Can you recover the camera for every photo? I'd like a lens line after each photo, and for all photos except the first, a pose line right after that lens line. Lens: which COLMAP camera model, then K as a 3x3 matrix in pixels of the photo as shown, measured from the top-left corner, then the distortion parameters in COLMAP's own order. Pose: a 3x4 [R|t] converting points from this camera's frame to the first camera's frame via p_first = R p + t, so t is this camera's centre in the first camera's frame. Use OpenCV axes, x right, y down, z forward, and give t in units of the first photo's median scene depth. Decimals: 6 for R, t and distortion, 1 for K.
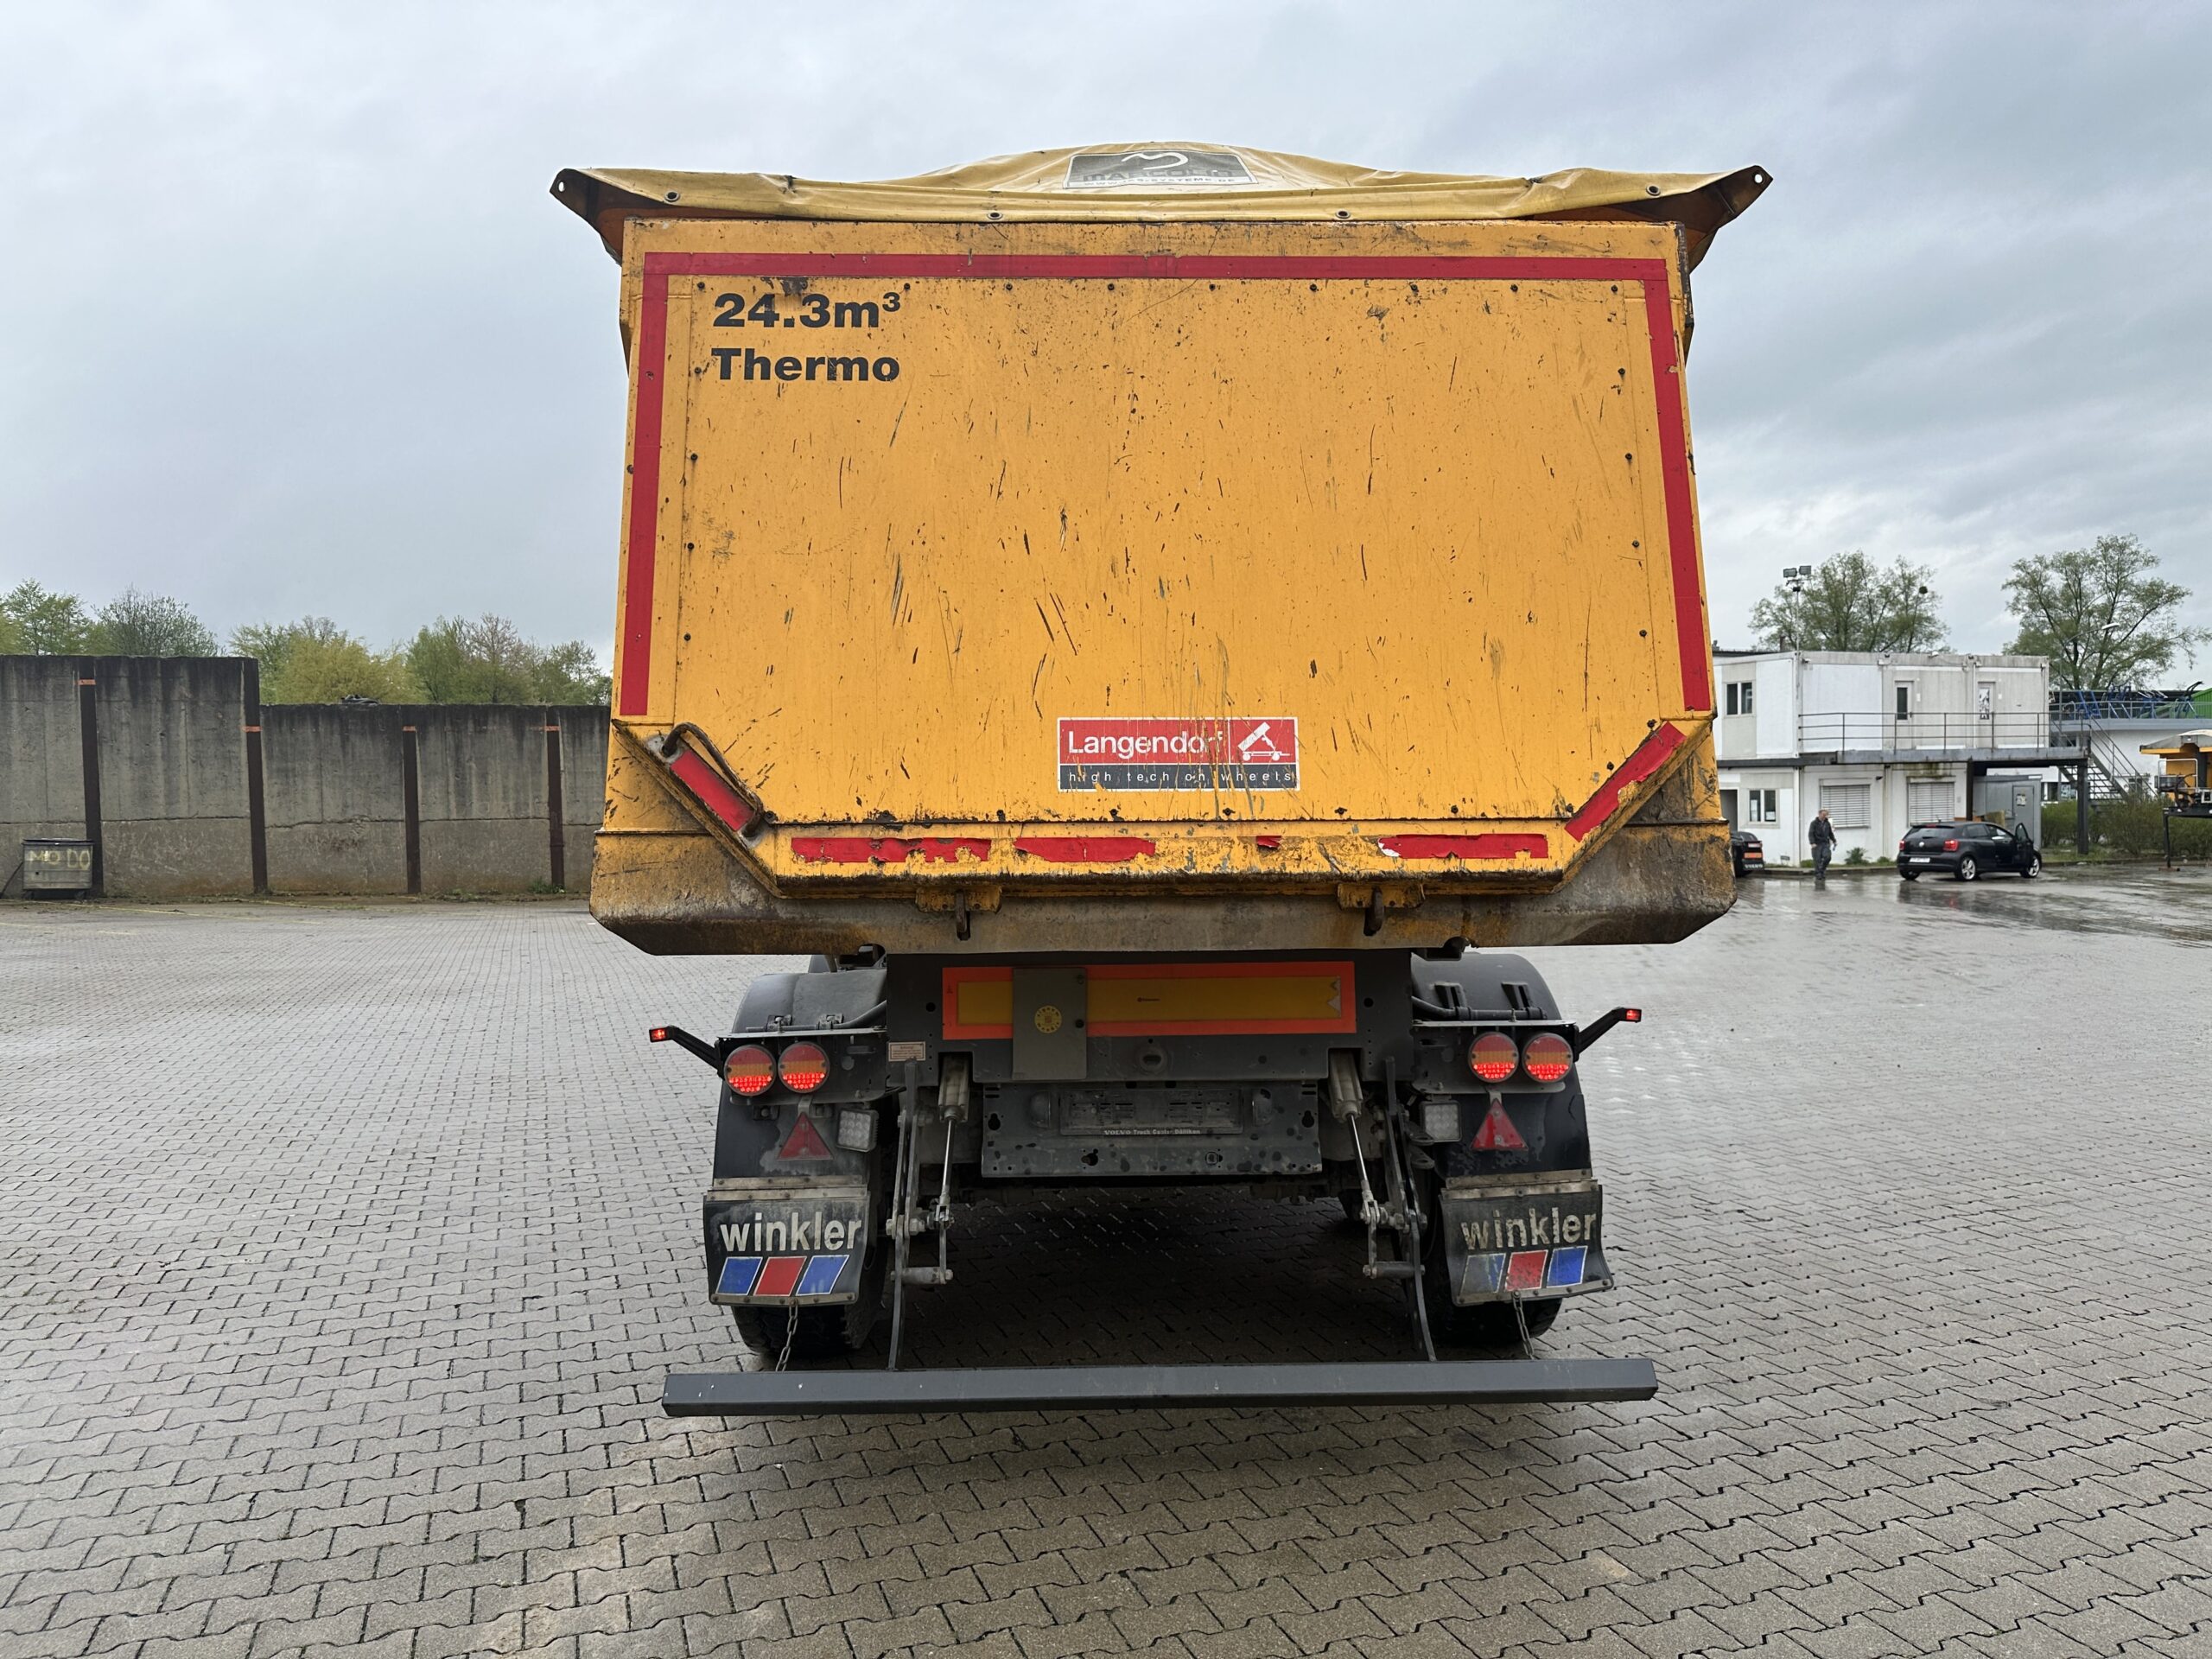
lens RADIAL K [[1543.3, 0, 1130.3], [0, 1543.3, 841.3], [0, 0, 1]] dist [0.159109, -0.249356]
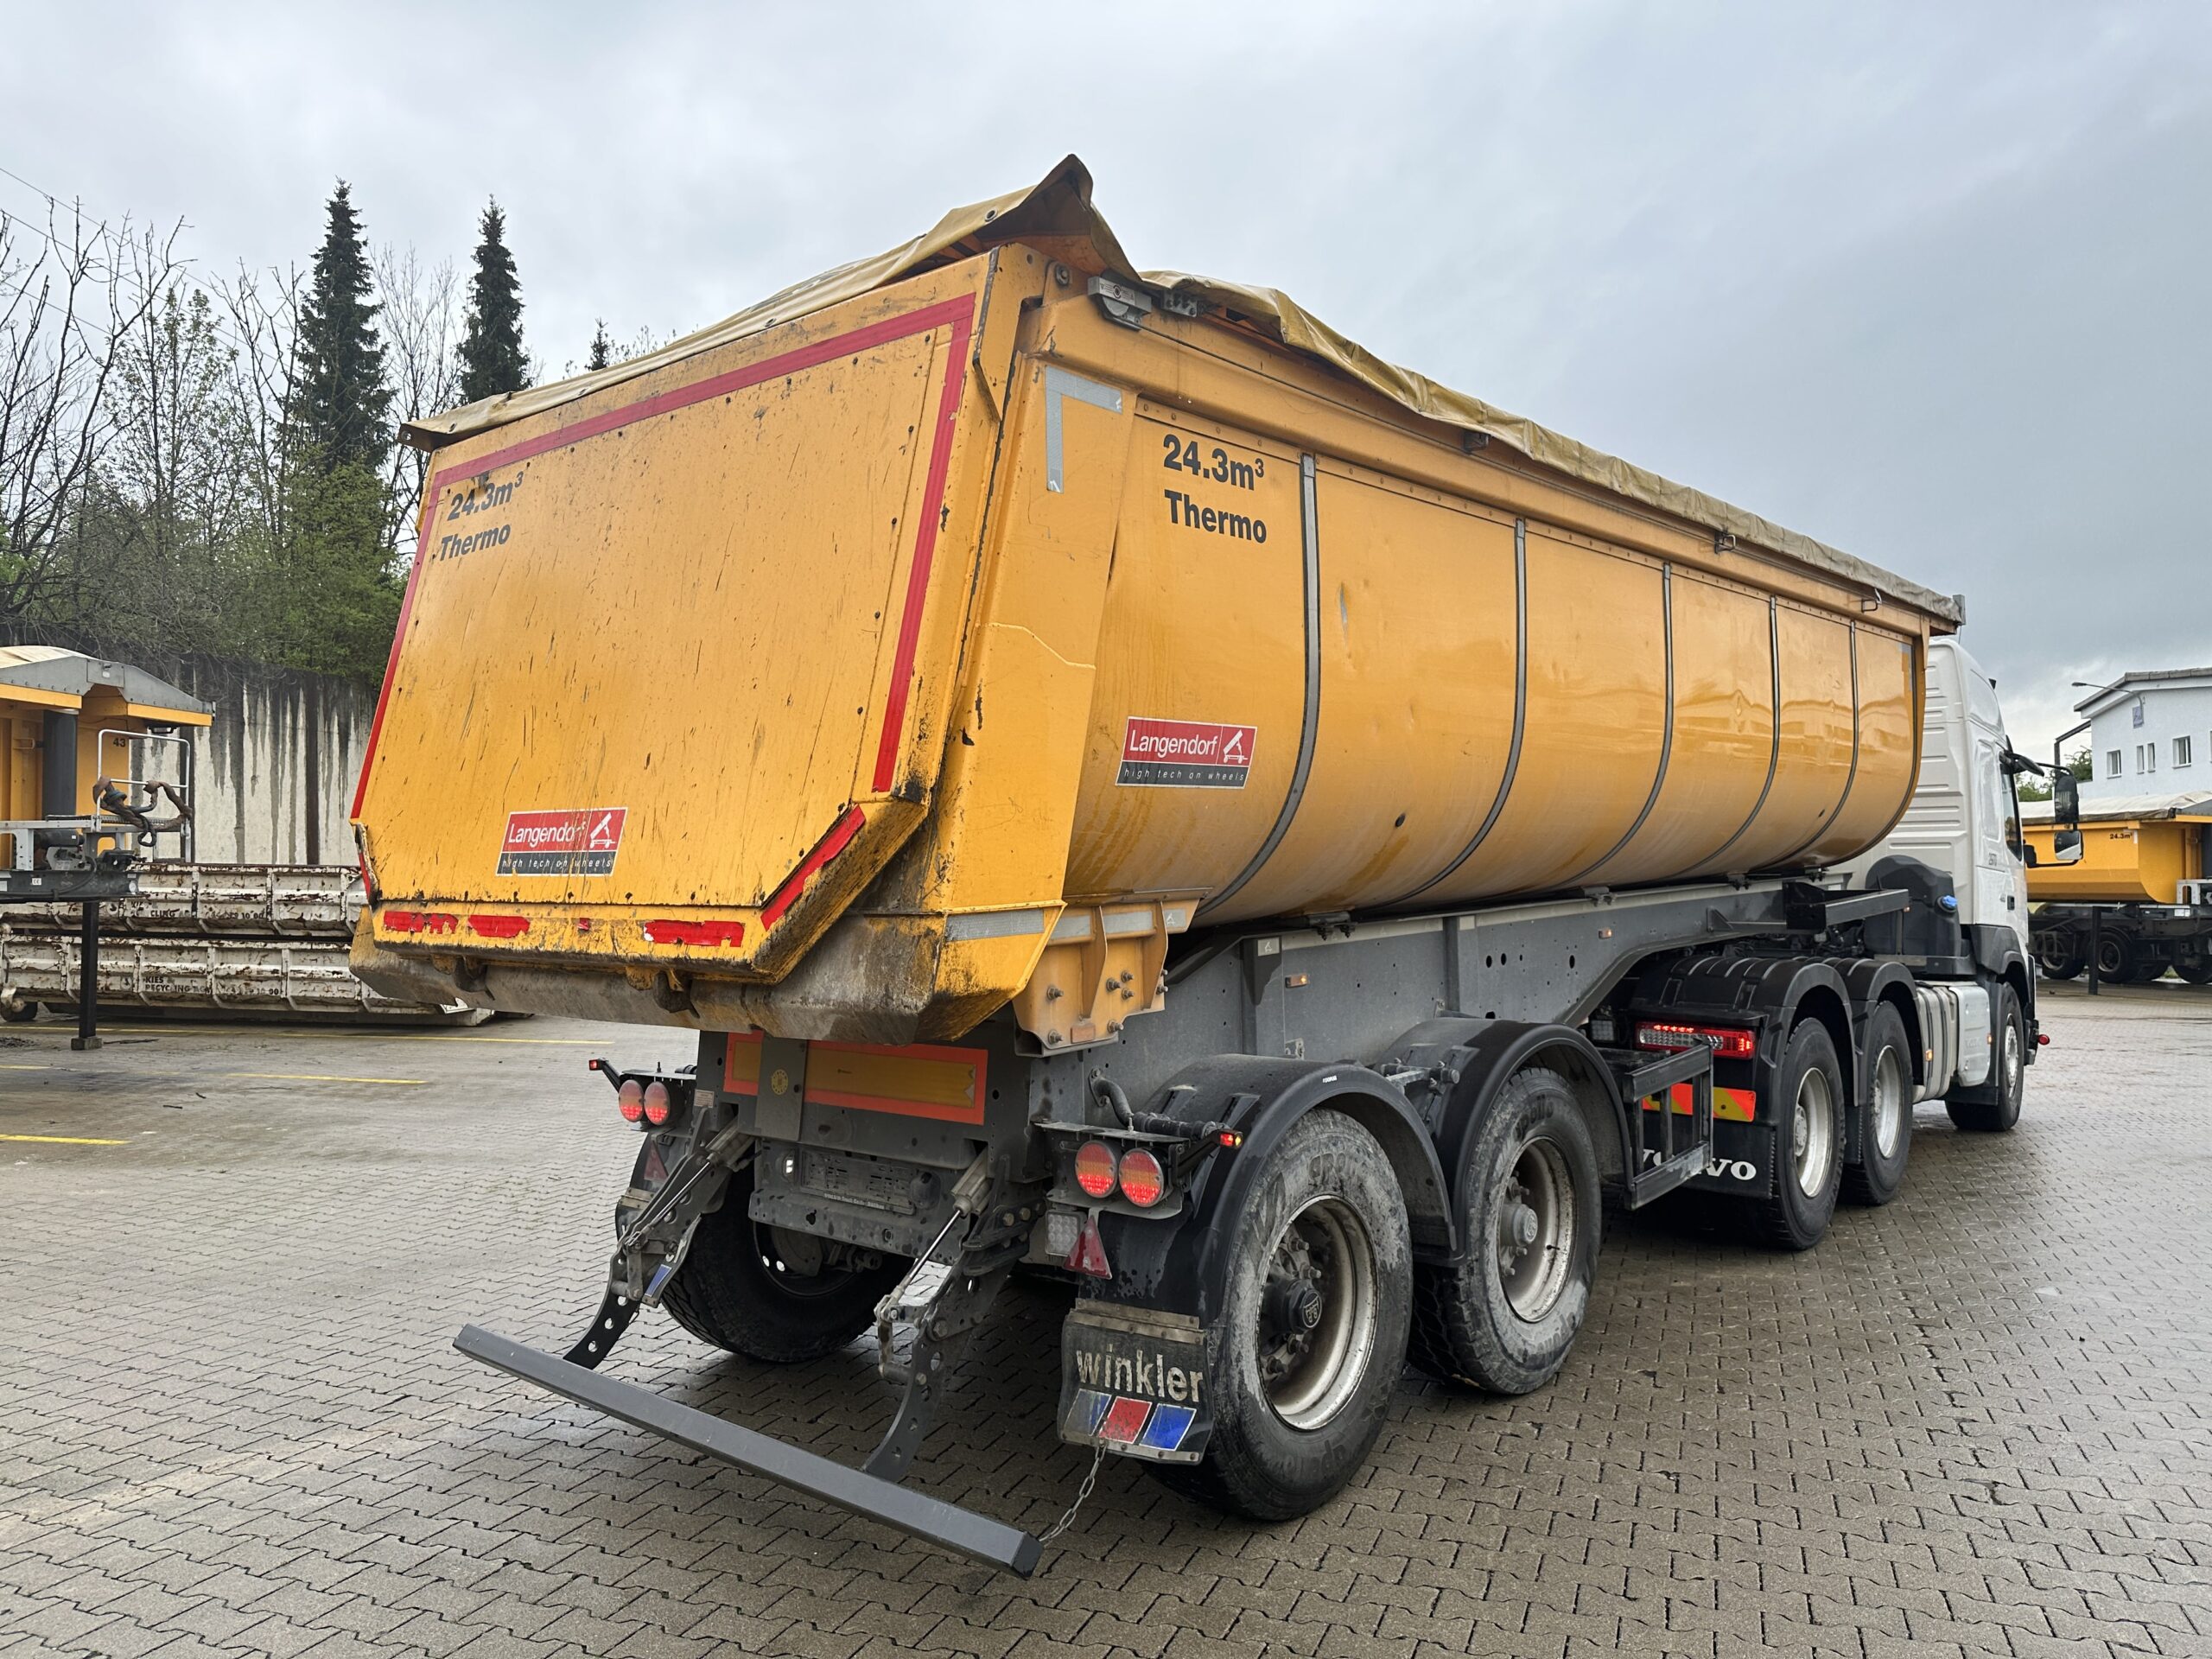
lens RADIAL K [[1543.3, 0, 1130.3], [0, 1543.3, 841.3], [0, 0, 1]] dist [0.159109, -0.249356]
pose [[0.742520, -0.008891, -0.669764, 1.075127], [-0.018922, 0.999234, -0.034242, -0.026070], [0.669556, 0.038098, 0.741784, 0.428447]]
